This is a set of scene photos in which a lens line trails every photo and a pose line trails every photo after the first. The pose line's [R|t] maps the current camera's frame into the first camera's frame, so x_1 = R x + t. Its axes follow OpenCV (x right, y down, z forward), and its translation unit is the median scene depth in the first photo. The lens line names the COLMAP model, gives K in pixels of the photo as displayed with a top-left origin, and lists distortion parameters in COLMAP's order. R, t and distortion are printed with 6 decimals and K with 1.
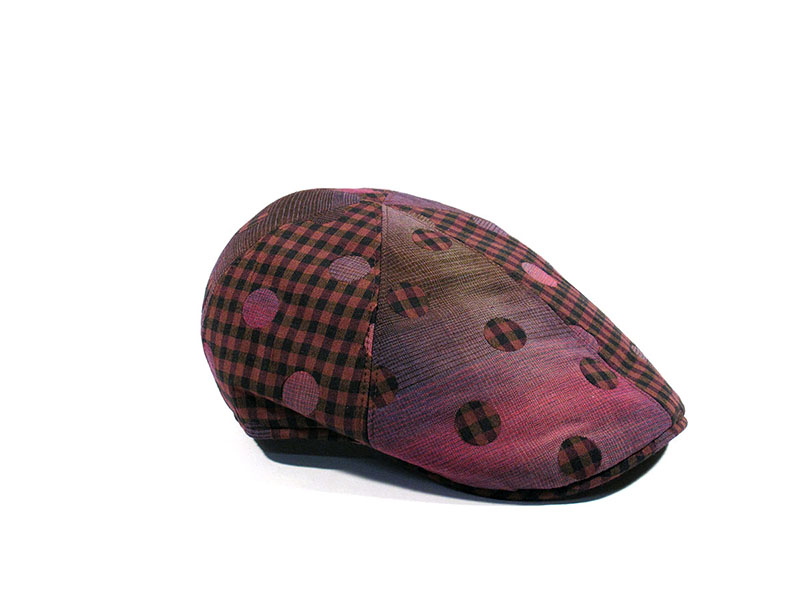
lens RADIAL K [[1300.8, 0, 401.0], [0, 1300.8, 298.0], [0, 0, 1]] dist [-0.167467, 0.000000]
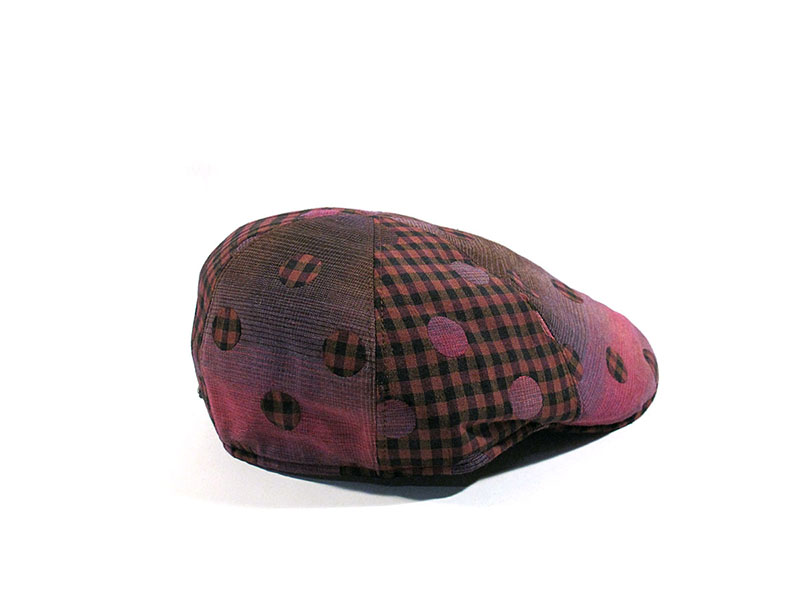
lens RADIAL K [[1300.8, 0, 398.9], [0, 1300.8, 299.0], [0, 0, 1]] dist [-0.167467, 0.000000]
pose [[0.437861, -0.261316, 0.860227, -0.951682], [0.260271, 0.952698, 0.156927, -0.179212], [-0.860544, 0.155180, 0.485163, 0.593338]]
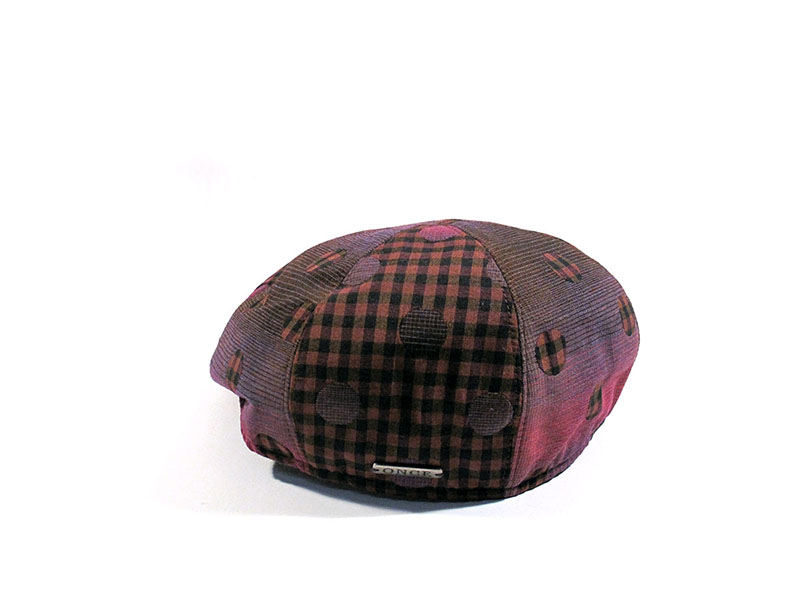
lens RADIAL K [[1300.8, 0, 399.6], [0, 1300.8, 299.9], [0, 0, 1]] dist [-0.167467, 0.000000]
pose [[-0.843090, -0.163710, 0.512248, -0.539748], [0.152087, 0.841066, 0.519112, -0.578972], [-0.515818, 0.515565, -0.684196, 1.890191]]
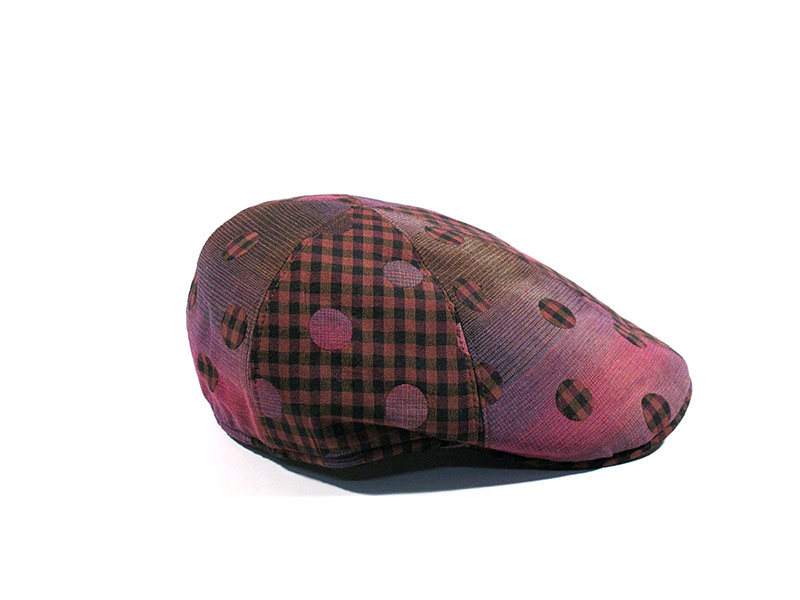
lens RADIAL K [[1300.8, 0, 401.0], [0, 1300.8, 299.9], [0, 0, 1]] dist [-0.167467, 0.000000]
pose [[0.850066, -0.154701, 0.503443, -0.553209], [0.153682, 0.987147, 0.043844, -0.047835], [-0.503755, 0.040100, 0.862915, 0.169637]]
